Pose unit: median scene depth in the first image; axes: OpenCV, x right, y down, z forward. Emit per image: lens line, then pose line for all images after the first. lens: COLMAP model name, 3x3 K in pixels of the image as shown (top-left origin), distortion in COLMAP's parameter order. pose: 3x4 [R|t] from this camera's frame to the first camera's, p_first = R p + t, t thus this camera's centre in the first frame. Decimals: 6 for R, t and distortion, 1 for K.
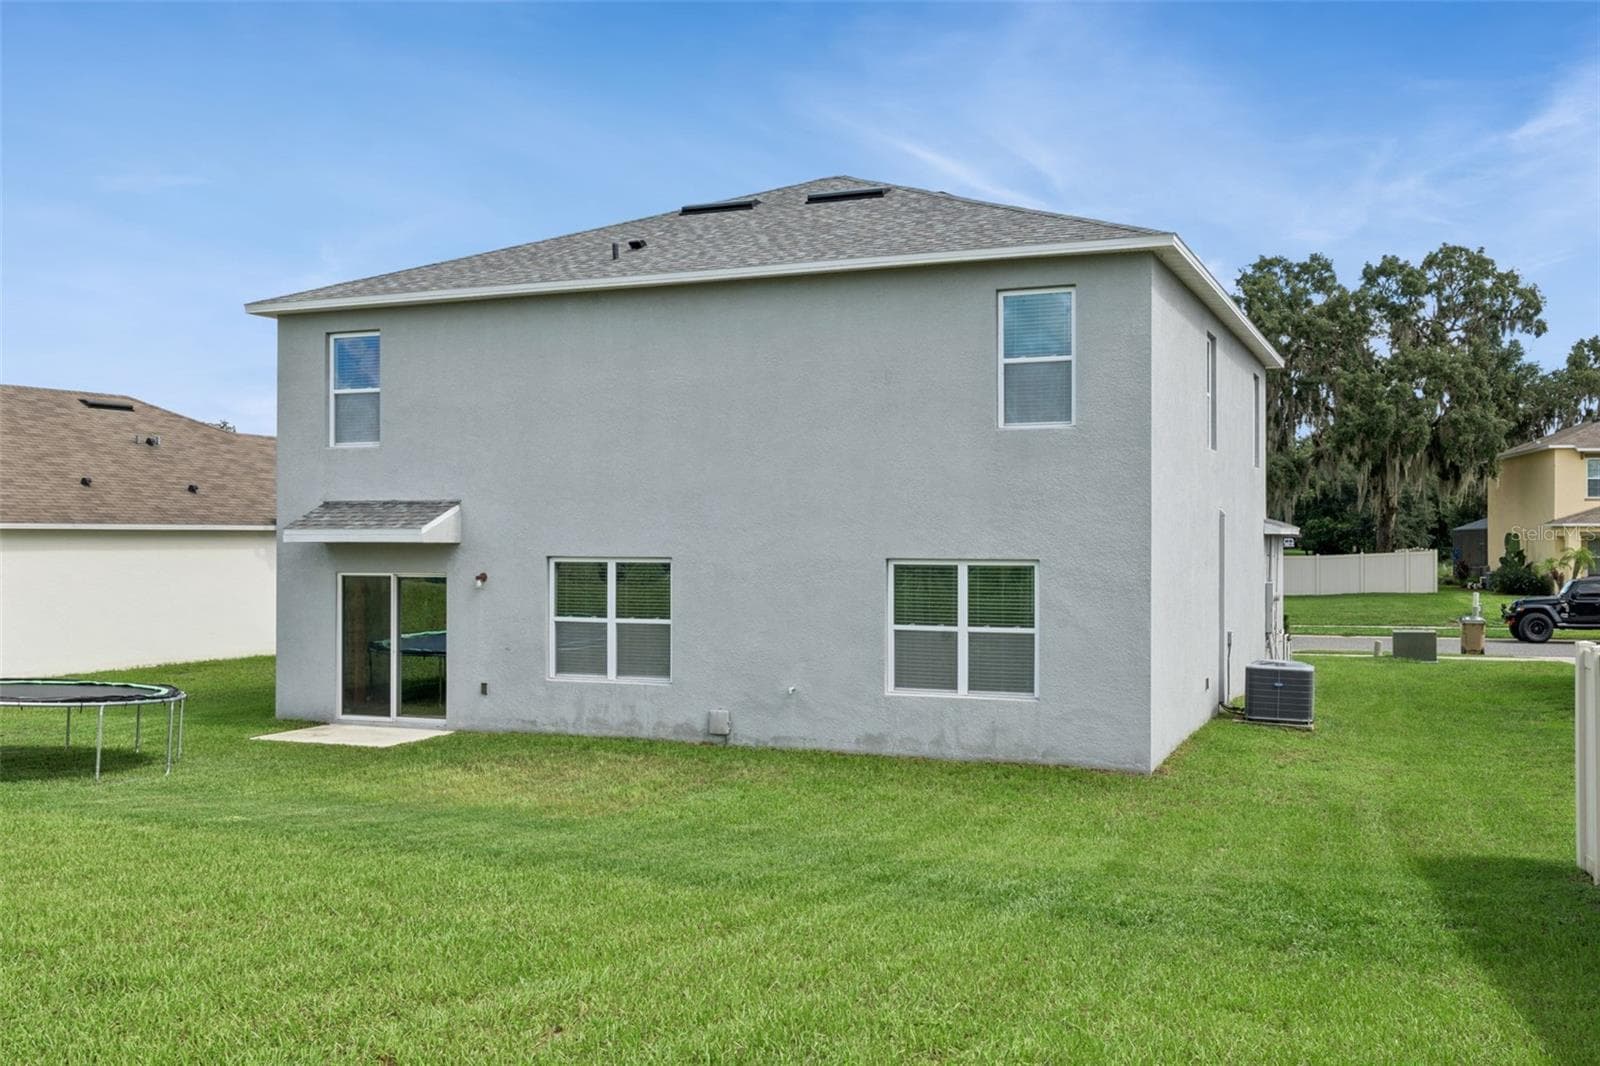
lens RADIAL K [[1516.2, 0, 795.3], [0, 1516.2, 538.3], [0, 0, 1]] dist [-0.005475, 0.005781]
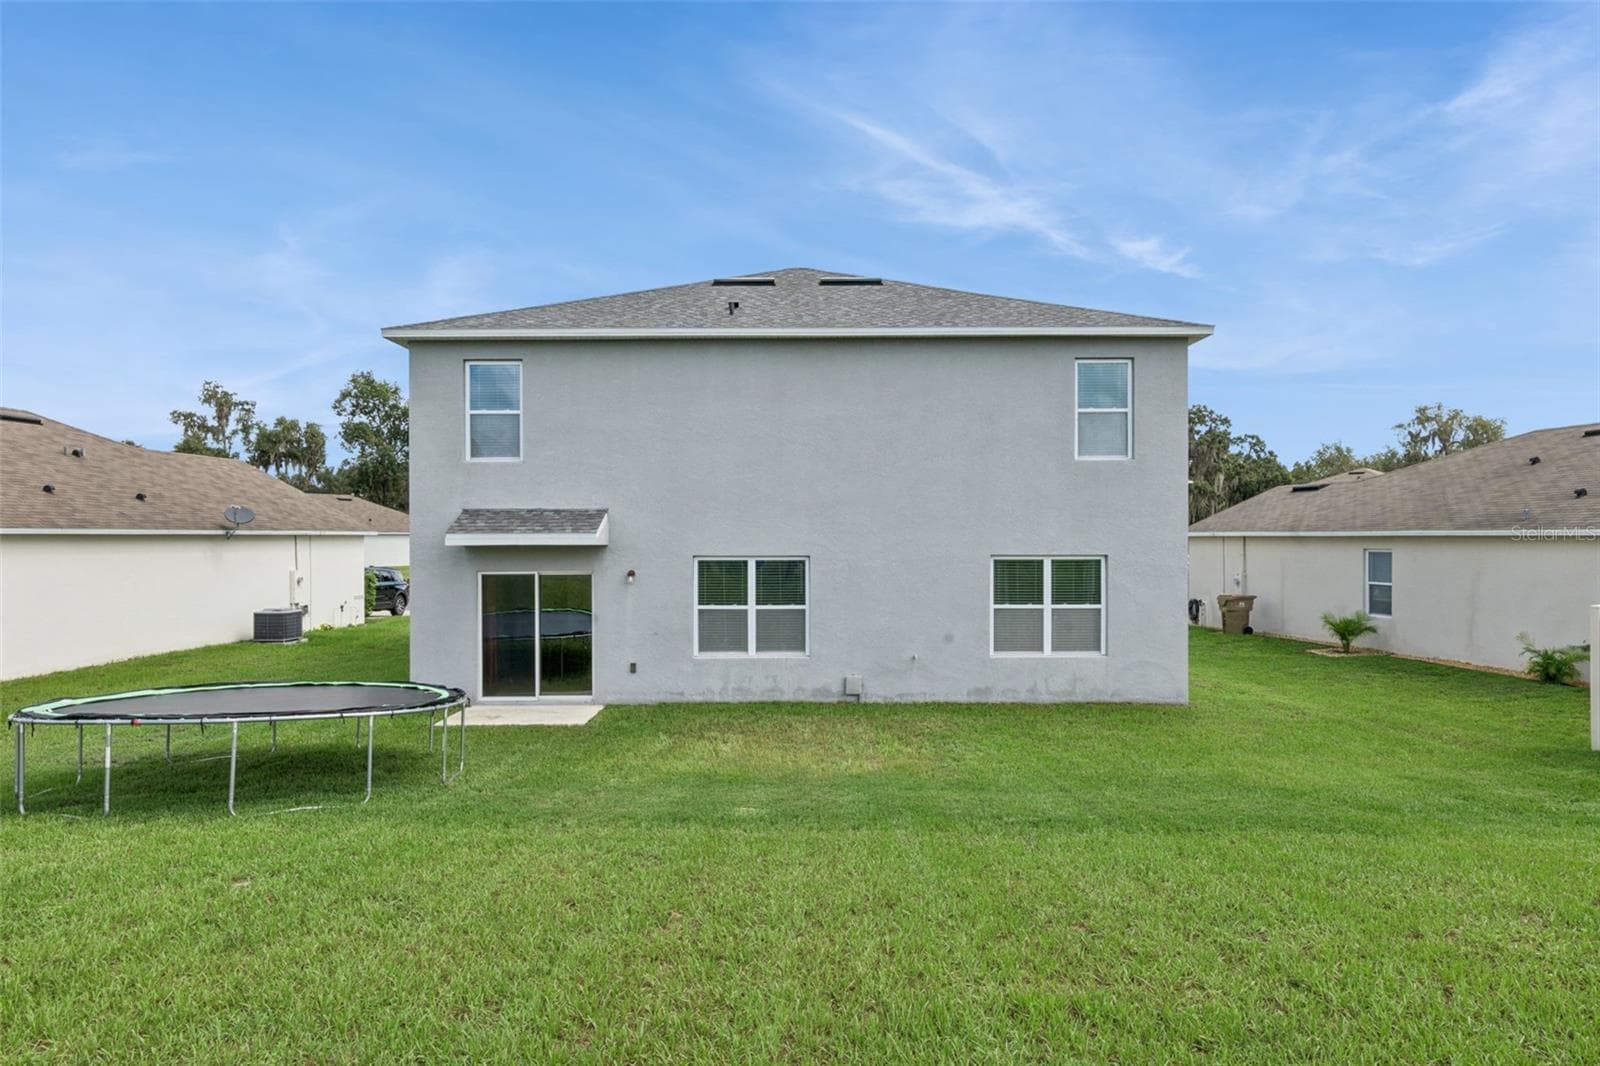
lens RADIAL K [[1043.4, 0, 792.8], [0, 1043.4, 545.7], [0, 0, 1]] dist [-0.001707, -0.006060]
pose [[0.921505, -0.004424, 0.388341, -0.418416], [0.003183, 0.999988, 0.003838, 0.000989], [-0.388353, -0.002300, 0.921508, 0.205788]]
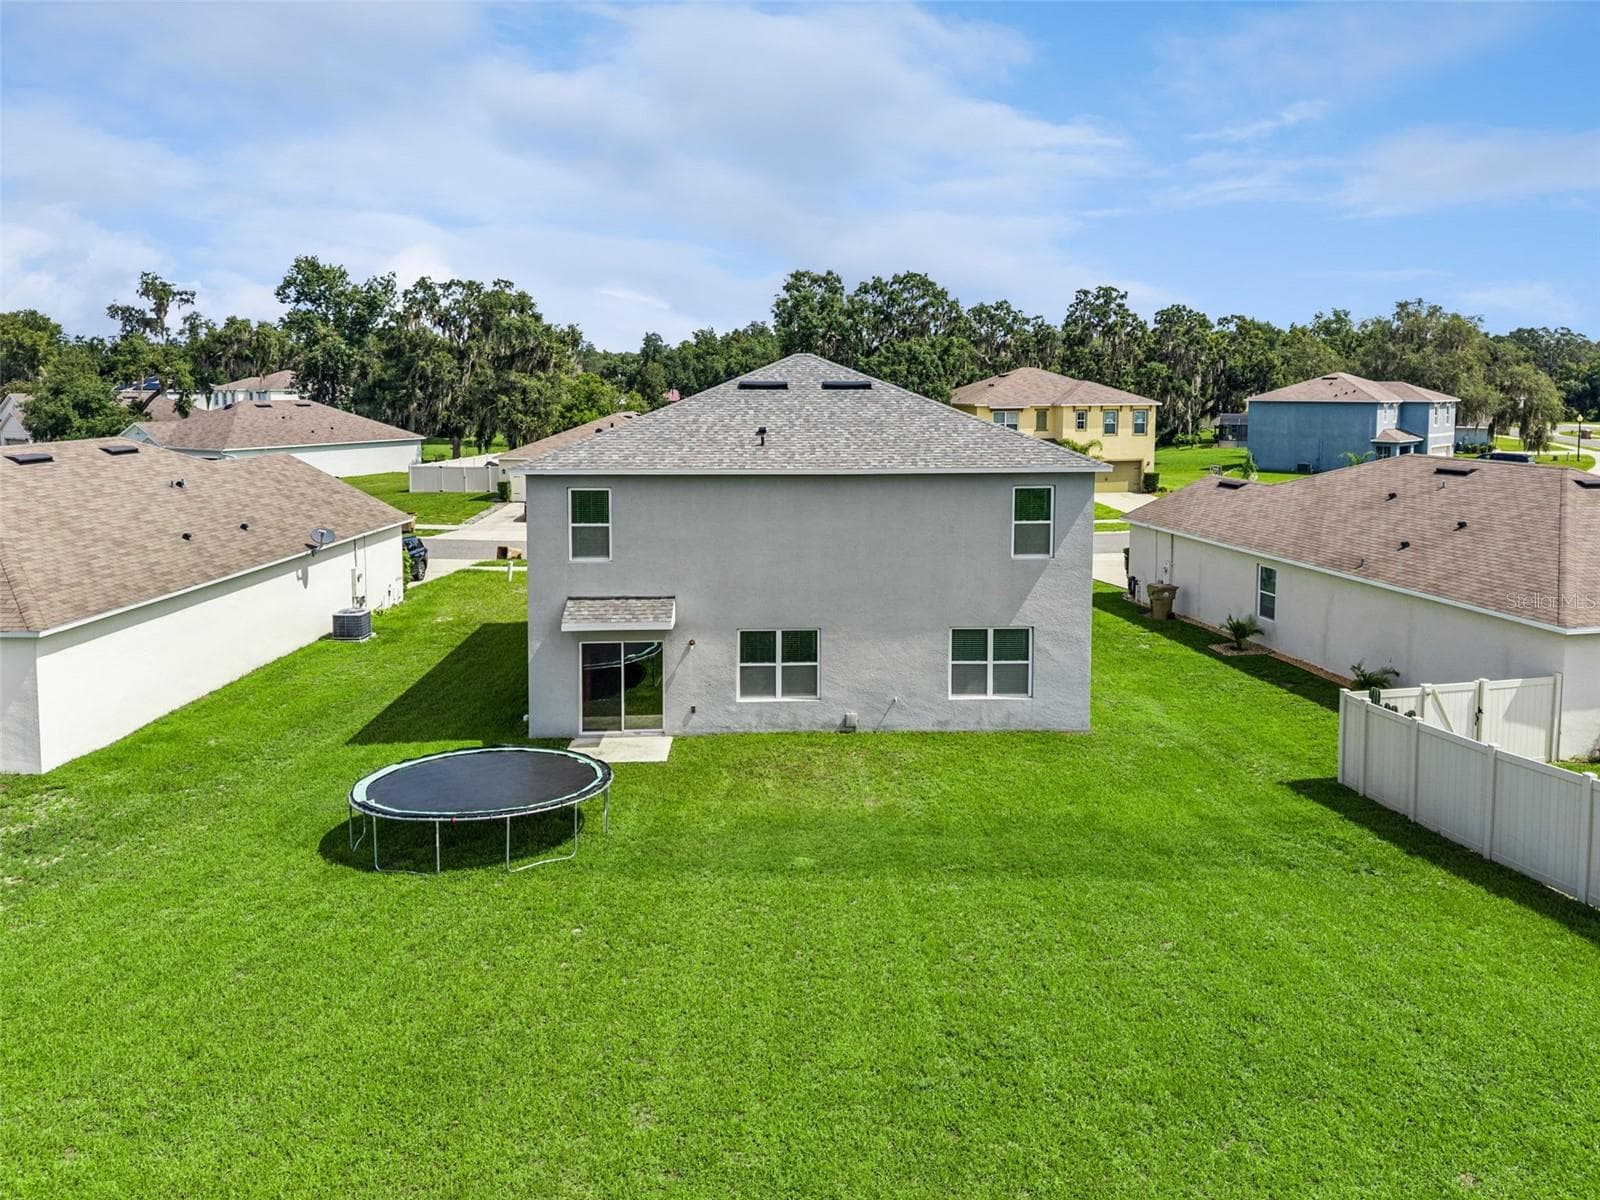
lens RADIAL K [[1153.4, 0, 814.6], [0, 1153.4, 463.6], [0, 0, 1]] dist [0.098159, -0.193068]
pose [[0.899375, -0.028233, 0.436266, -0.645329], [-0.001869, 0.997655, 0.068415, -0.259909], [-0.437175, -0.062346, 0.897213, -0.171723]]
